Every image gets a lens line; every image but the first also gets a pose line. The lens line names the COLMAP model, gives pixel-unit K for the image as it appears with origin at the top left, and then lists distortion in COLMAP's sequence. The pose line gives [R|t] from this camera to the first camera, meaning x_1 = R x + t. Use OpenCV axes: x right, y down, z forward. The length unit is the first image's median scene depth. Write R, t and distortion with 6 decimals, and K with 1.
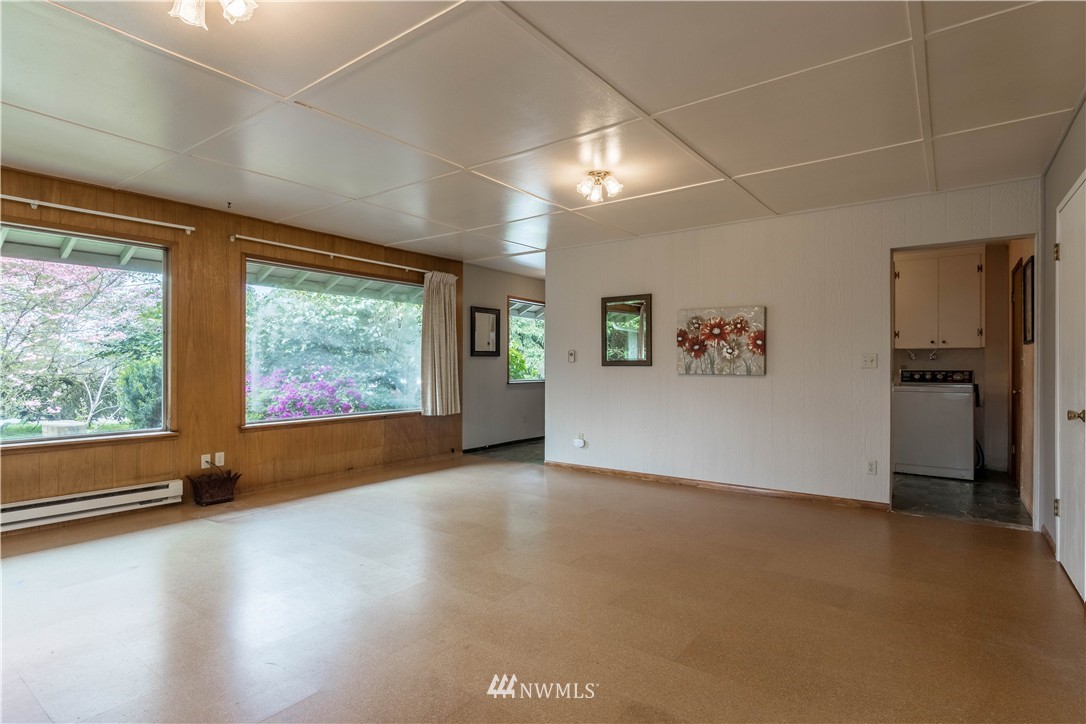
lens RADIAL K [[556.6, 0, 539.4], [0, 556.6, 366.4], [0, 0, 1]] dist [-0.005768, 0.000295]
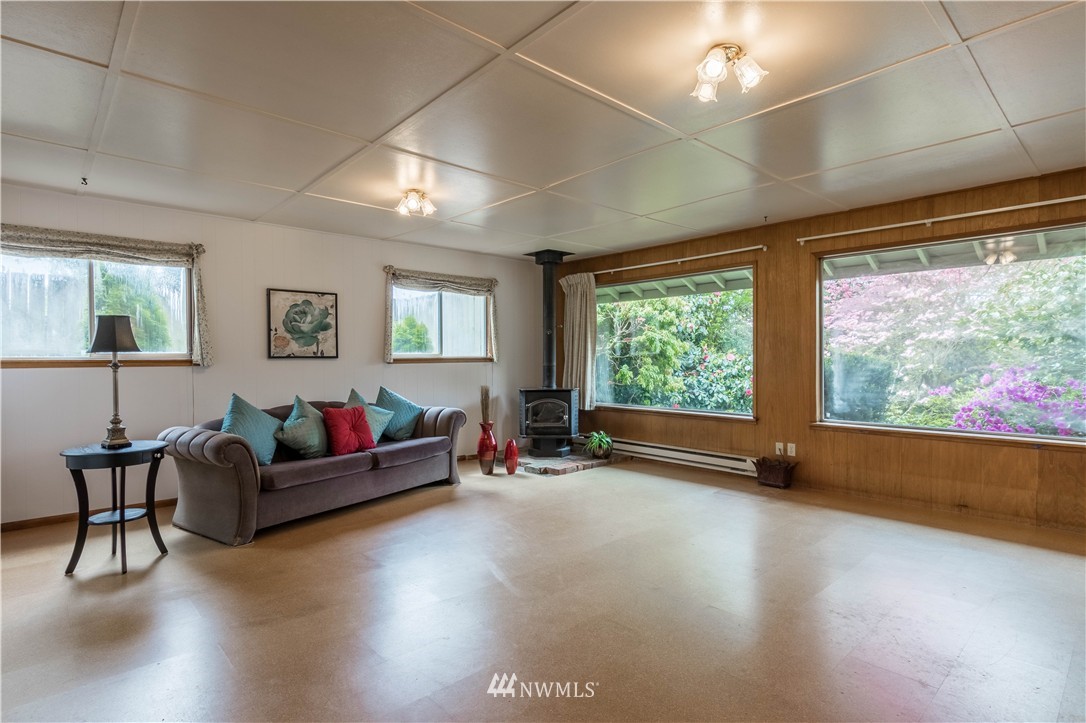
lens RADIAL K [[556.6, 0, 541.9], [0, 556.6, 361.6], [0, 0, 1]] dist [-0.005768, 0.000295]
pose [[-0.192998, 0.005605, -0.981183, 0.581772], [0.000823, 0.999984, 0.005551, -0.011188], [0.981199, 0.000264, -0.192999, 0.730832]]
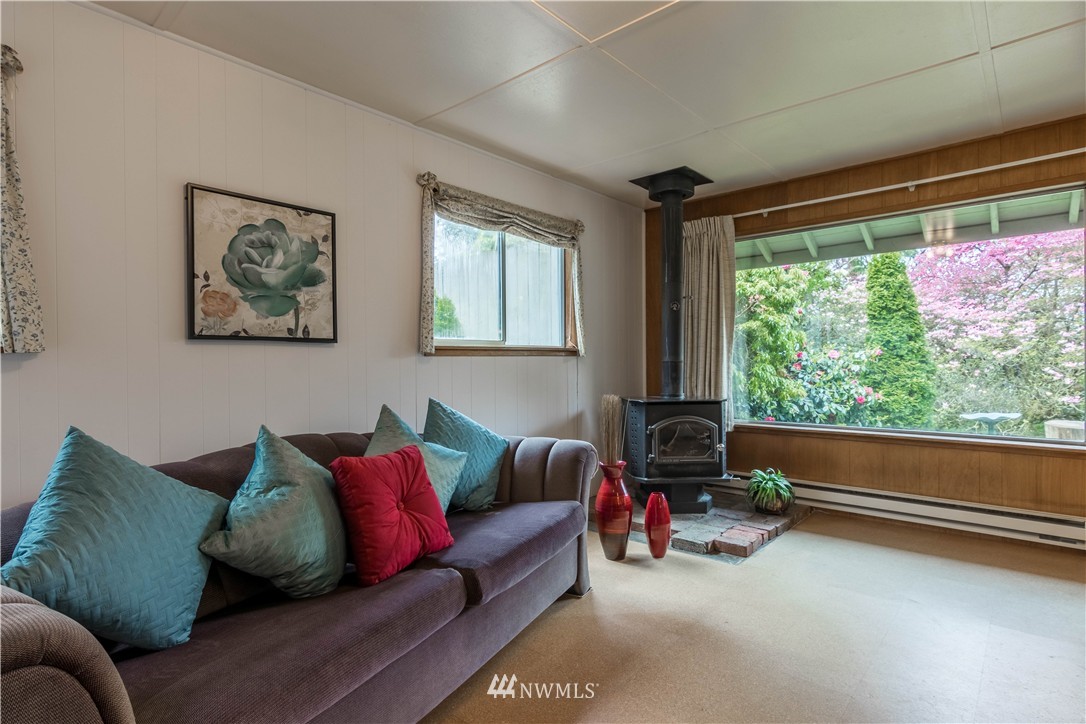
lens RADIAL K [[556.6, 0, 540.7], [0, 556.6, 362.6], [0, 0, 1]] dist [-0.005768, 0.000295]
pose [[-0.096964, -0.003759, -0.995281, 0.083520], [0.002980, 0.999987, -0.004067, 0.011551], [0.995283, -0.003360, -0.096952, 0.358440]]
